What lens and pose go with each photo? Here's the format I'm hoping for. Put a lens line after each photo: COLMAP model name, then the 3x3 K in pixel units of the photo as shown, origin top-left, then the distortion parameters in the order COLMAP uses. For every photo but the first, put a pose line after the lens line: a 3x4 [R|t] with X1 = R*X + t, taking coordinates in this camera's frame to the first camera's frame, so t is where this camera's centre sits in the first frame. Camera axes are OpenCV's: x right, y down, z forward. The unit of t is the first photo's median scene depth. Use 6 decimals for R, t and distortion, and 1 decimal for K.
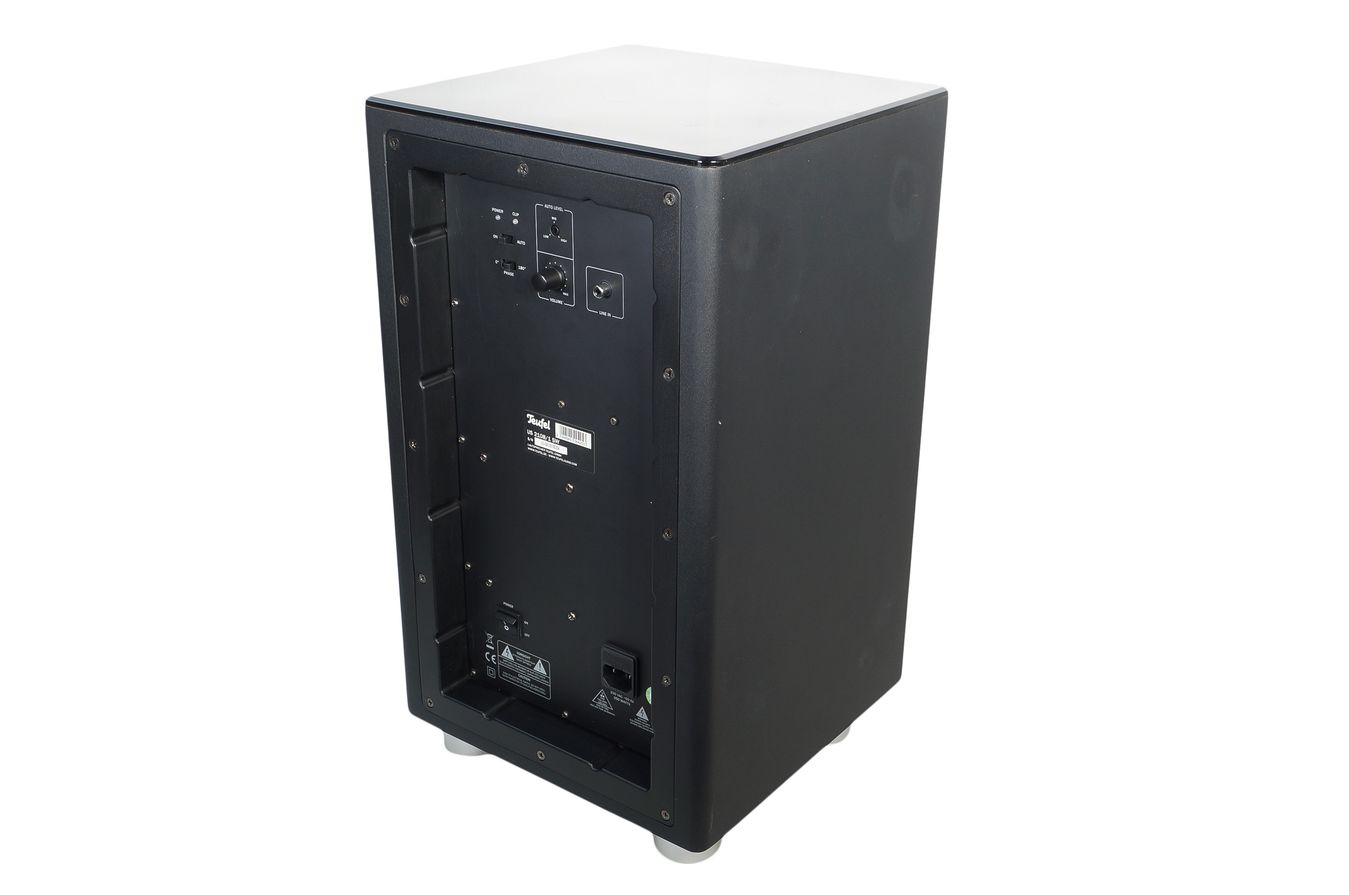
lens RADIAL K [[1503.9, 0, 669.8], [0, 1503.9, 443.2], [0, 0, 1]] dist [0.075176, 0.000000]
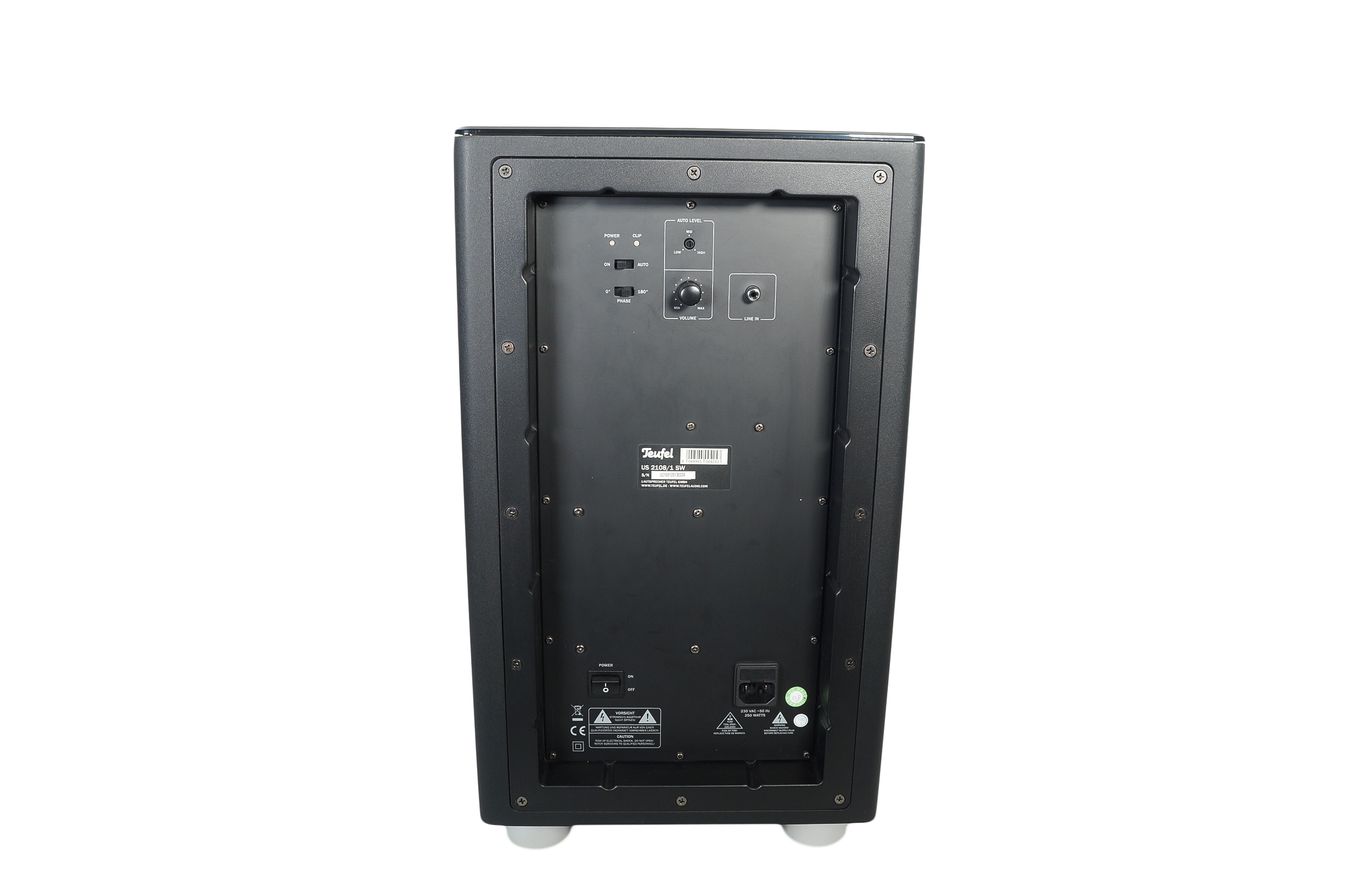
lens RADIAL K [[1082.3, 0, 681.5], [0, 1082.3, 450.6], [0, 0, 1]] dist [-0.116822, -0.001026]
pose [[0.778028, -0.165649, 0.605997, -0.495259], [0.243612, 0.968685, -0.047979, 0.021394], [-0.579073, 0.184957, 0.794019, 0.433576]]
